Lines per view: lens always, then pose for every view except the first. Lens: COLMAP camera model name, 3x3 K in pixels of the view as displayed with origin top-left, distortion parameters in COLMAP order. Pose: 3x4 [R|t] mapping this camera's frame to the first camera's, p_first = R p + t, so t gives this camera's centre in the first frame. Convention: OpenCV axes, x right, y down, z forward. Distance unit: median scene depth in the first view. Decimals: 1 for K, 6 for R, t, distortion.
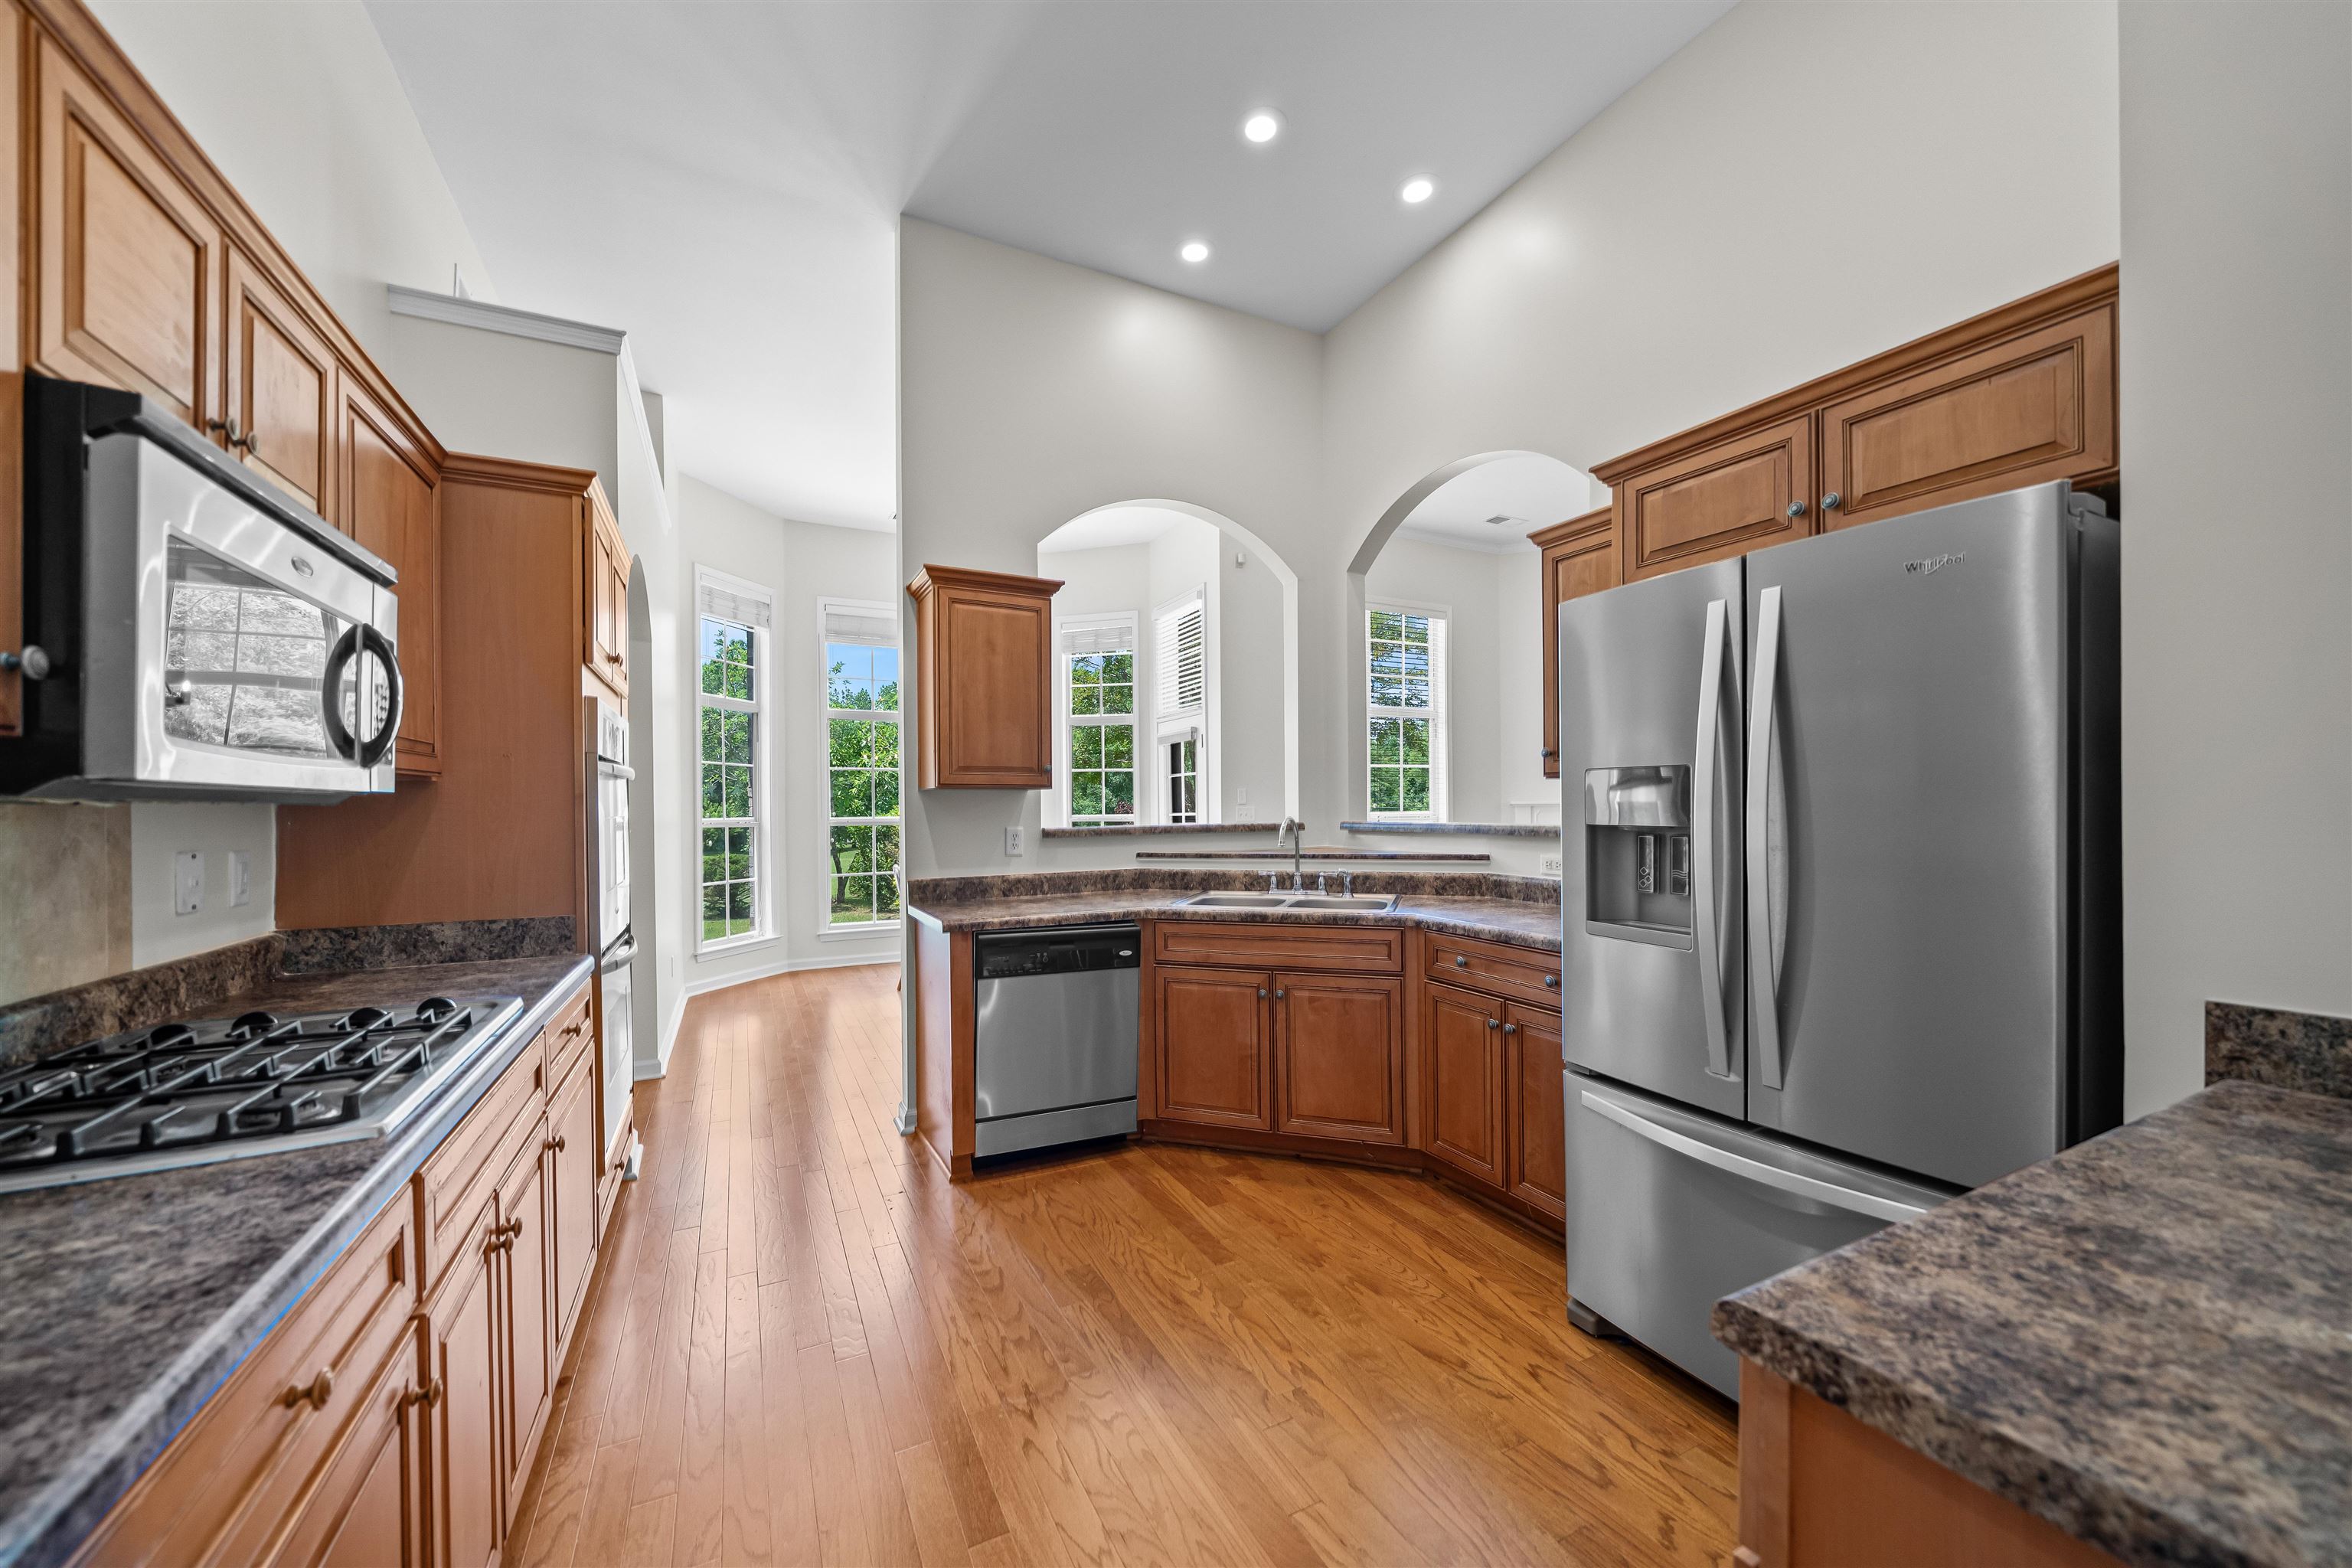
lens RADIAL K [[880.9, 0, 1185.7], [0, 880.9, 812.3], [0, 0, 1]] dist [-0.012932, -0.000045]
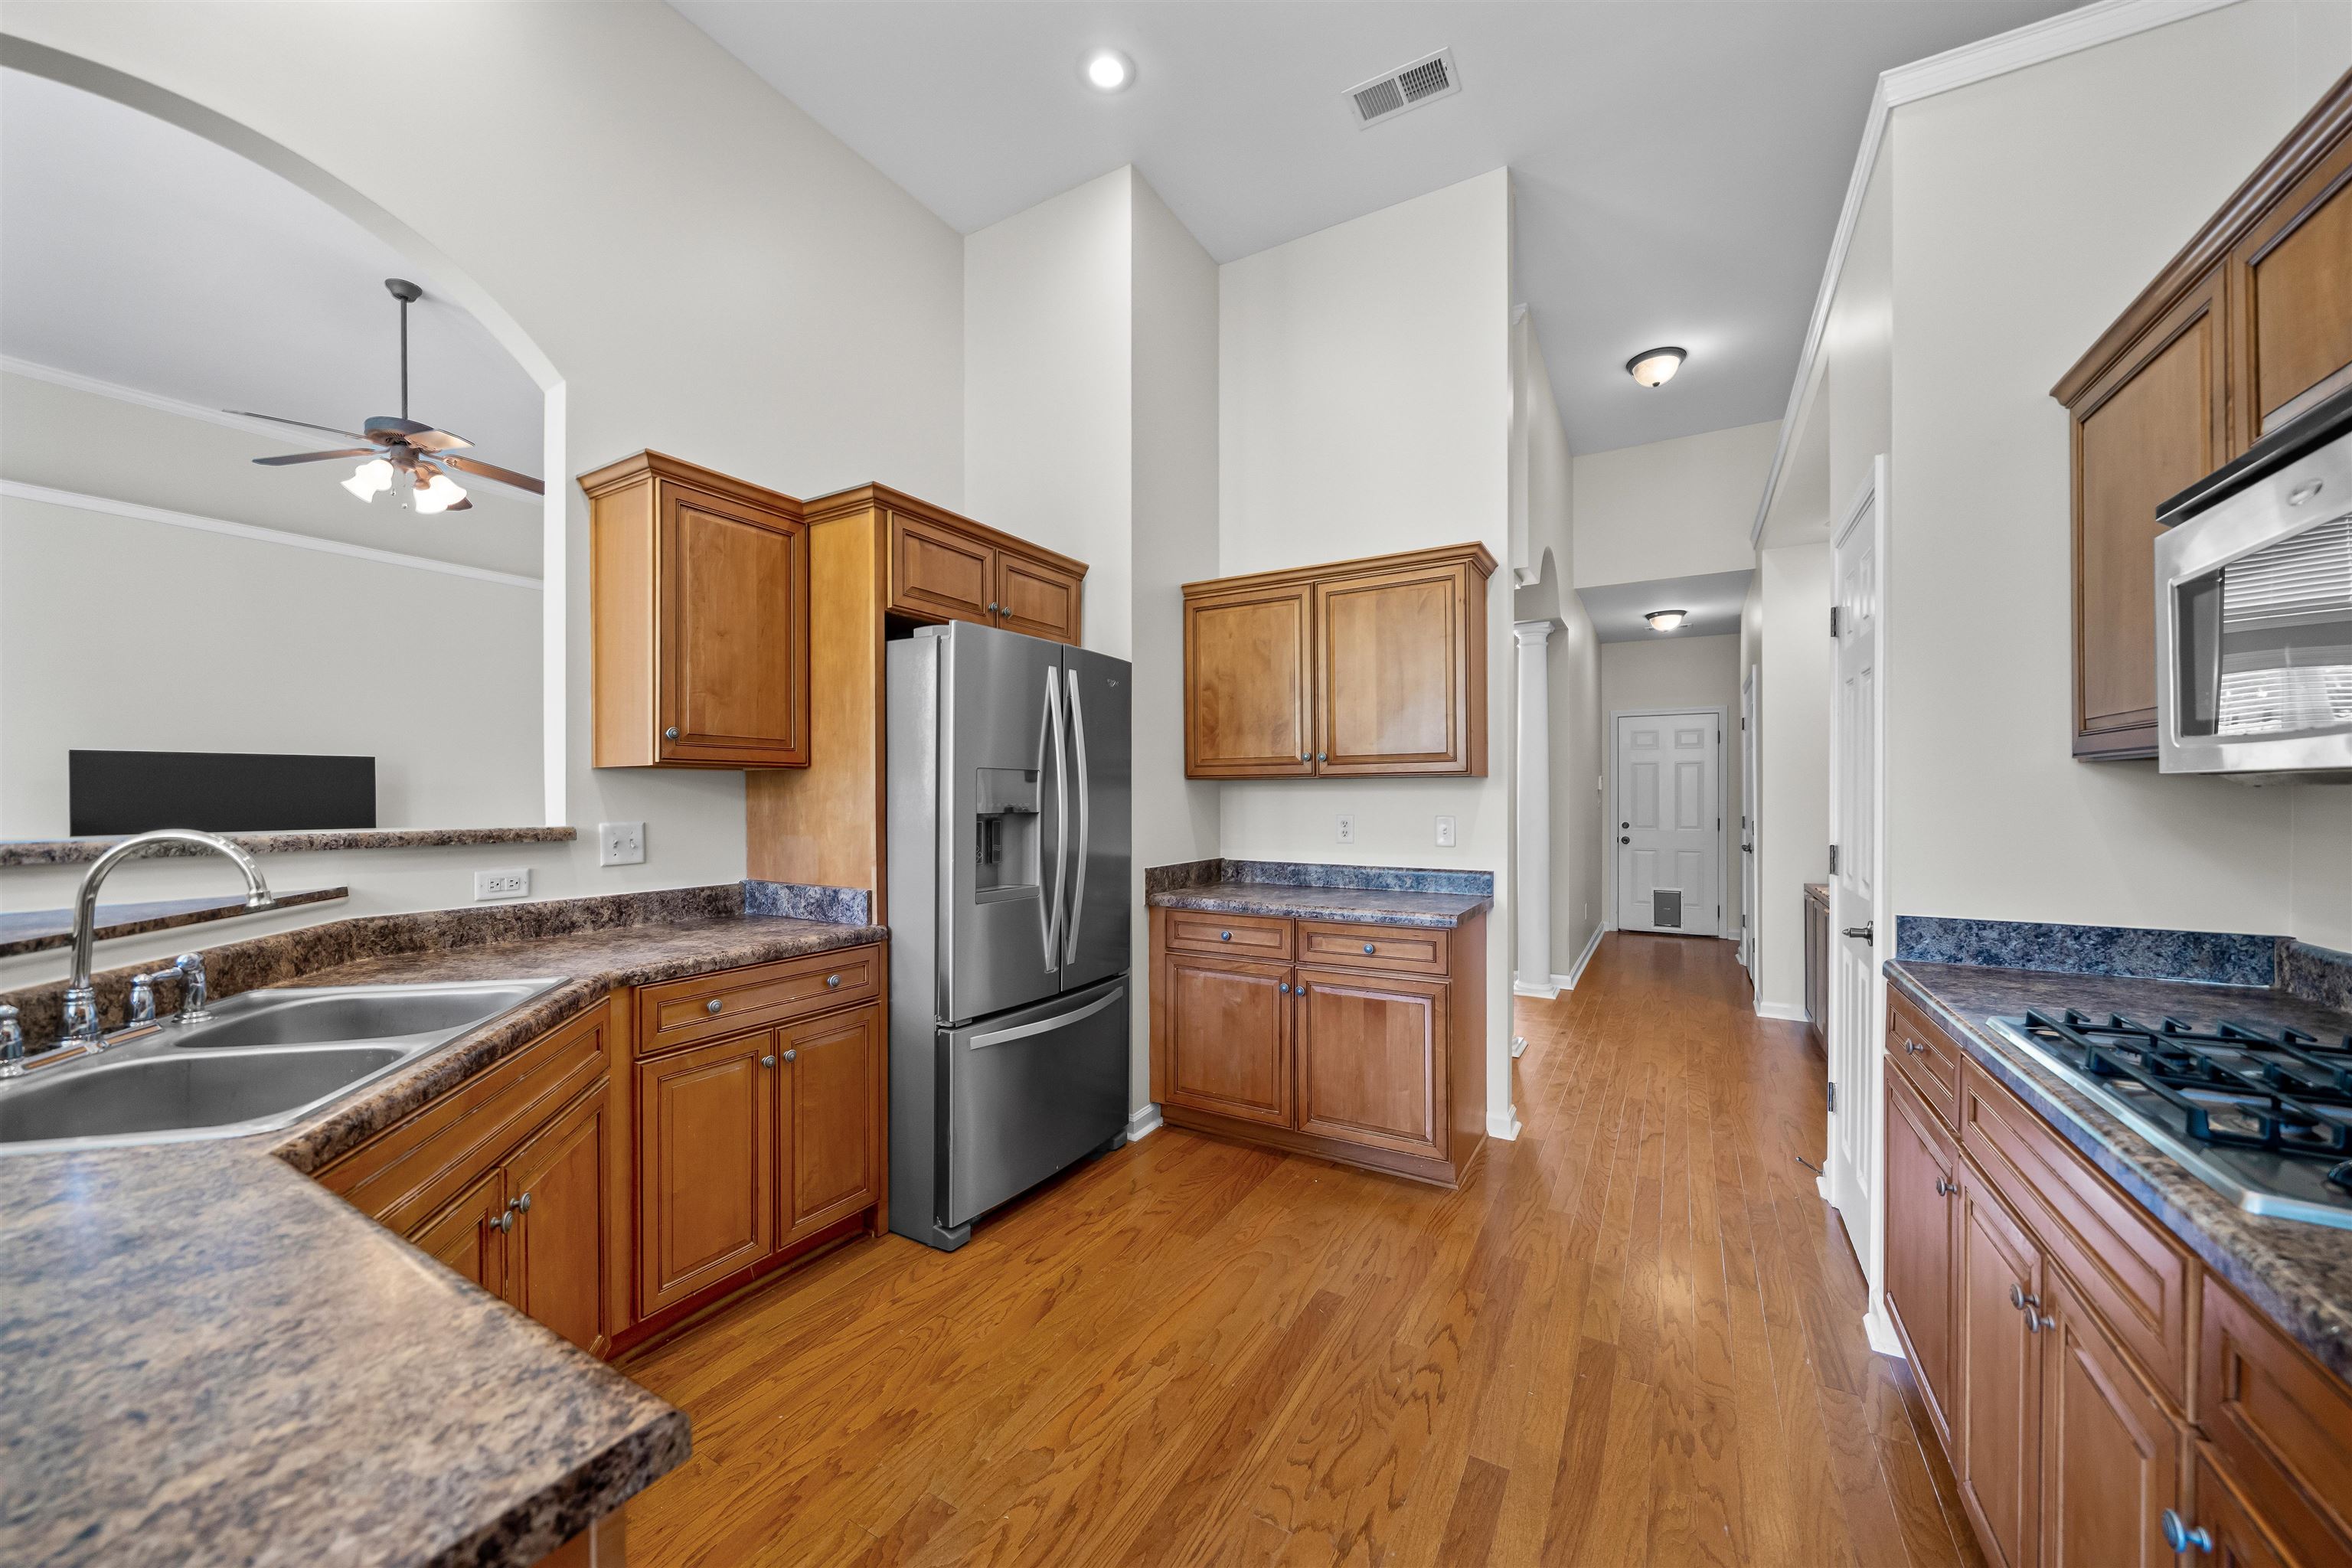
lens RADIAL K [[868.4, 0, 1160.6], [0, 868.4, 796.6], [0, 0, 1]] dist [-0.011899, -0.000057]
pose [[-0.536825, 0.007977, 0.843656, -0.618552], [0.010213, 0.999943, -0.002956, -0.003132], [-0.843632, 0.007029, -0.536876, 1.287140]]
